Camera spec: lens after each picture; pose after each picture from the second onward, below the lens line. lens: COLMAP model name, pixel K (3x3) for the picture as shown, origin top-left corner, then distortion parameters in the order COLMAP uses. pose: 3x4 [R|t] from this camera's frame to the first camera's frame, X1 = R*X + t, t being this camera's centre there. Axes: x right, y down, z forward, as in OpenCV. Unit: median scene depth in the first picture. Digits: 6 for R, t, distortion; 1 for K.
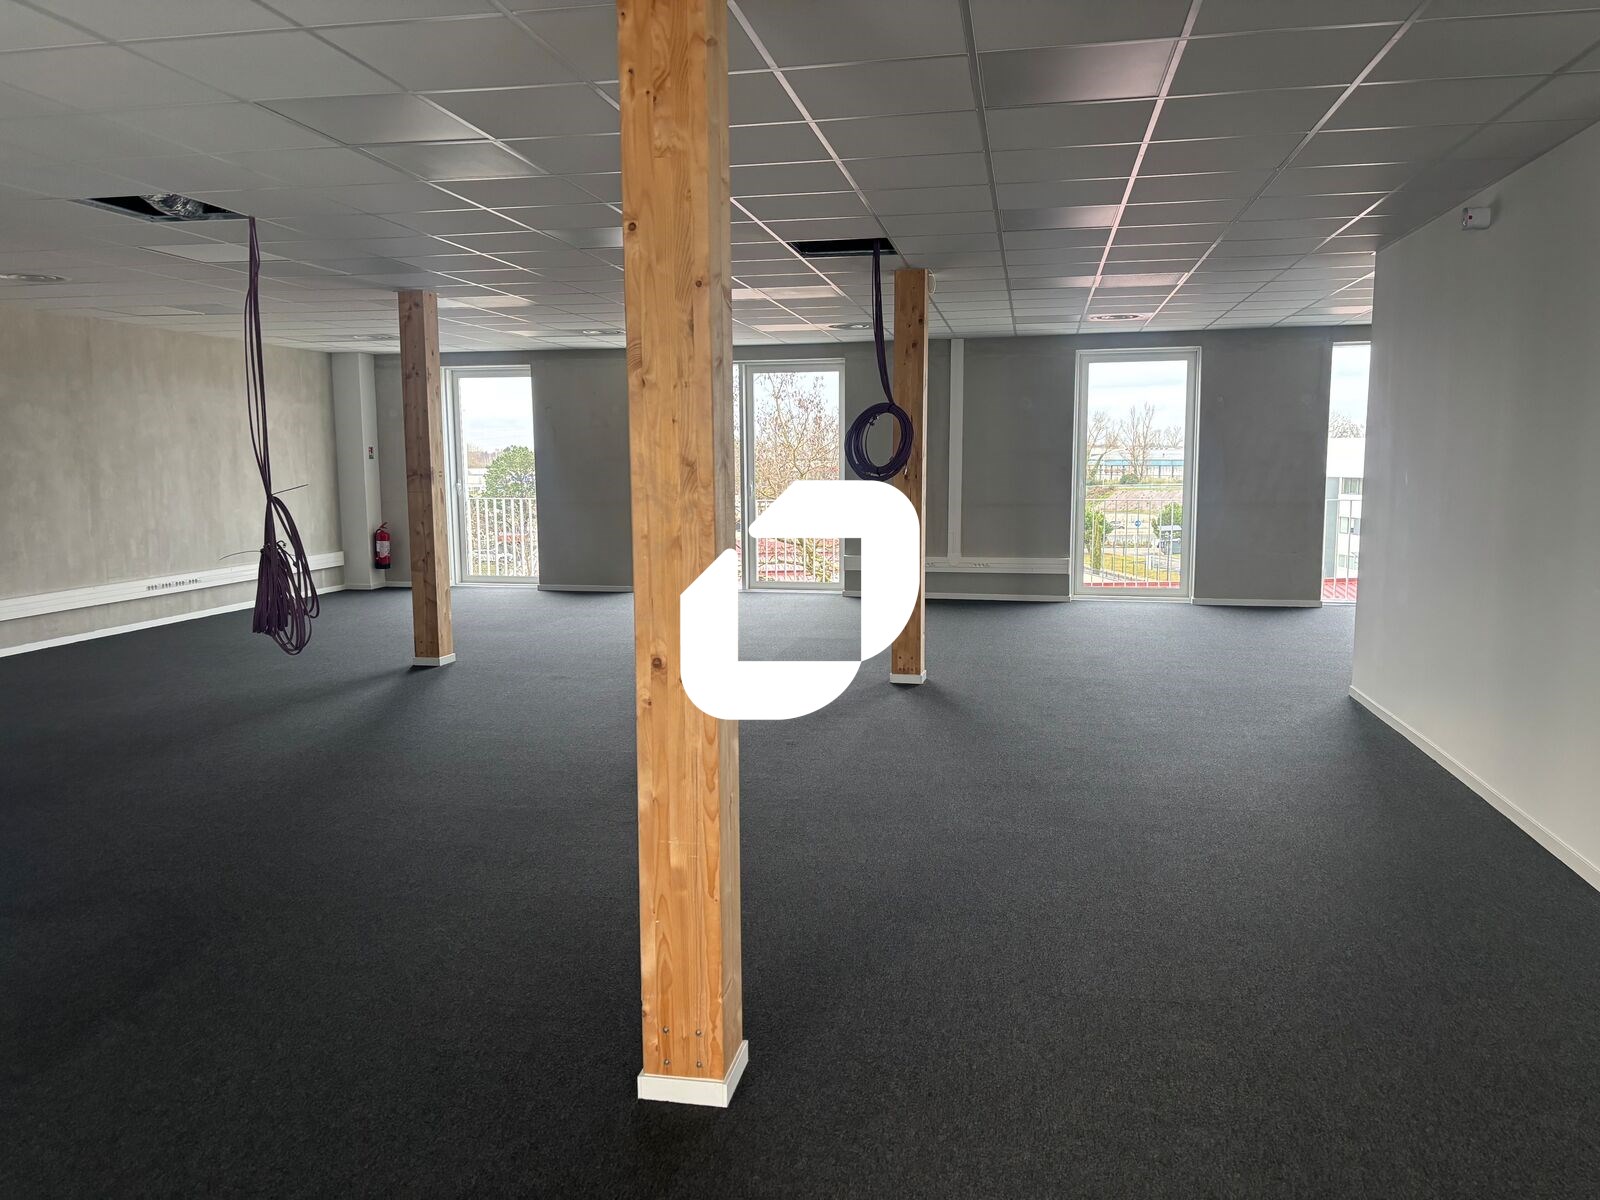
lens RADIAL K [[1215.2, 0, 797.4], [0, 1215.2, 605.8], [0, 0, 1]] dist [0.039707, -0.047403]
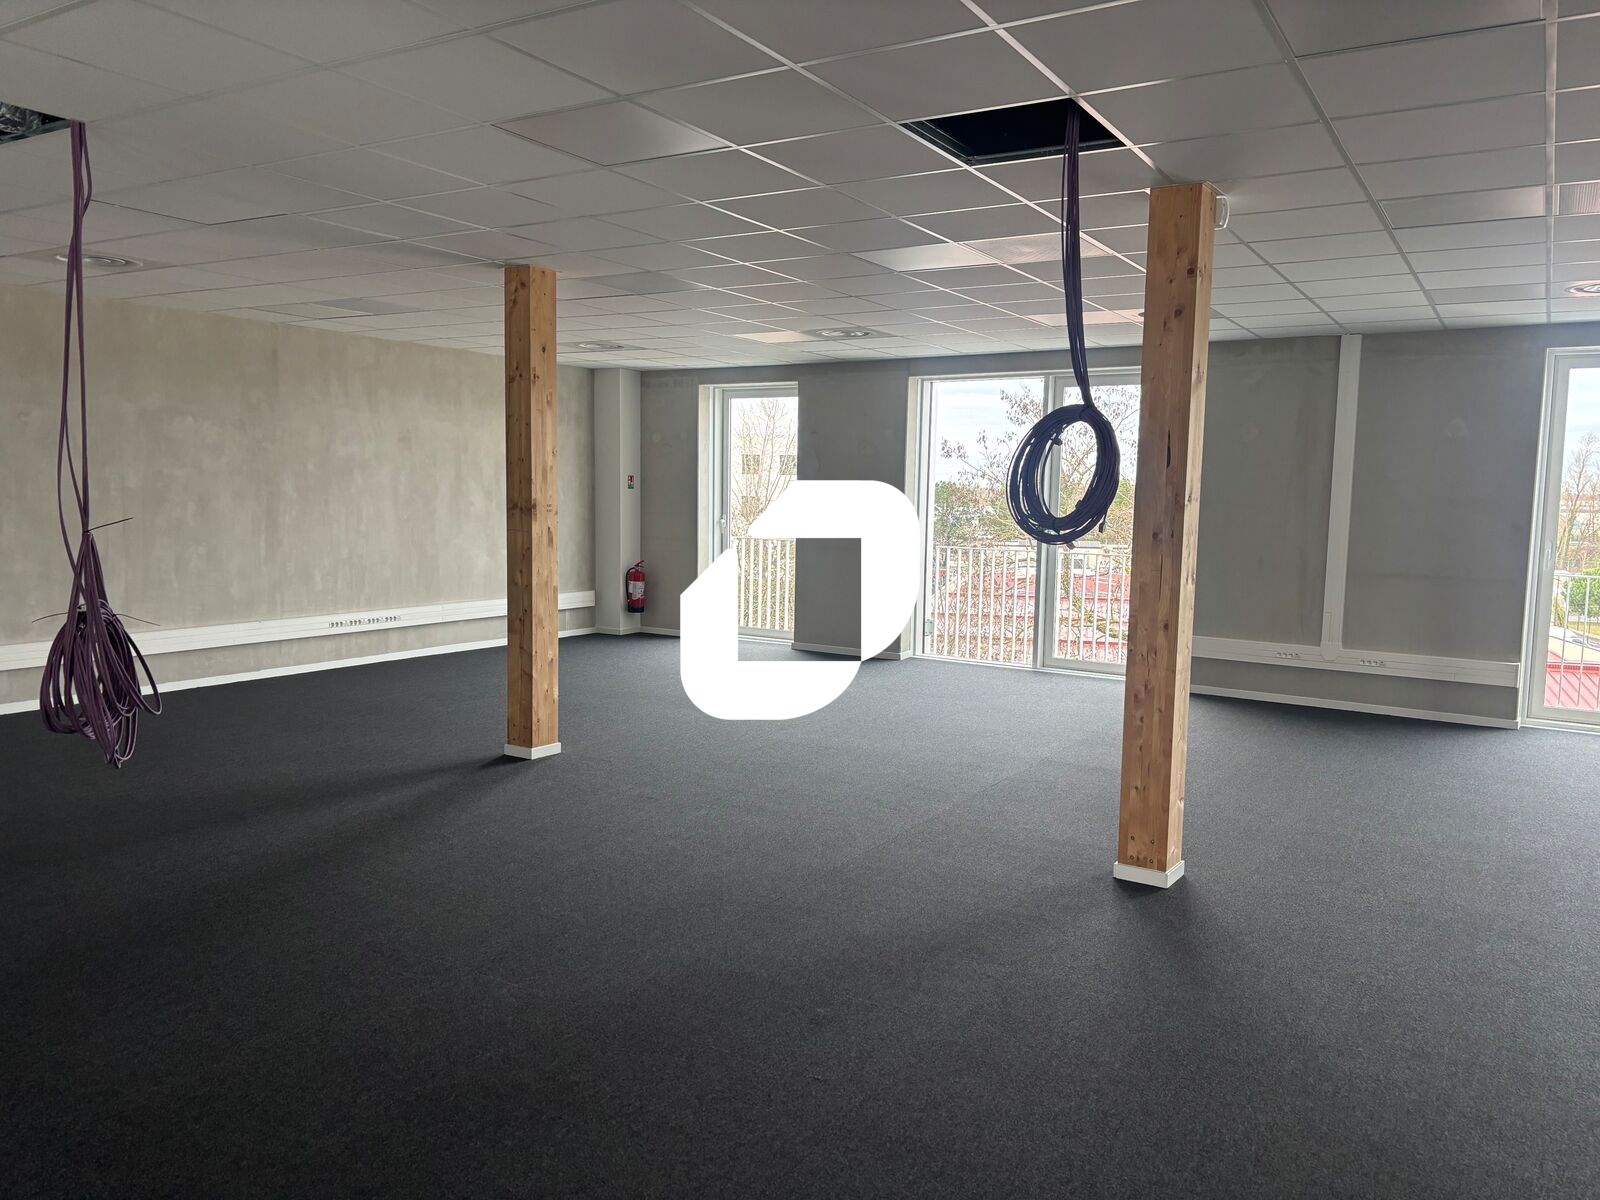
lens RADIAL K [[1215.2, 0, 797.4], [0, 1215.2, 605.8], [0, 0, 1]] dist [0.039707, -0.047403]
pose [[0.937197, 0.058542, -0.343852, 0.093228], [-0.068910, 0.997460, -0.018001, -0.035063], [0.341925, 0.040566, 0.938851, 0.272545]]
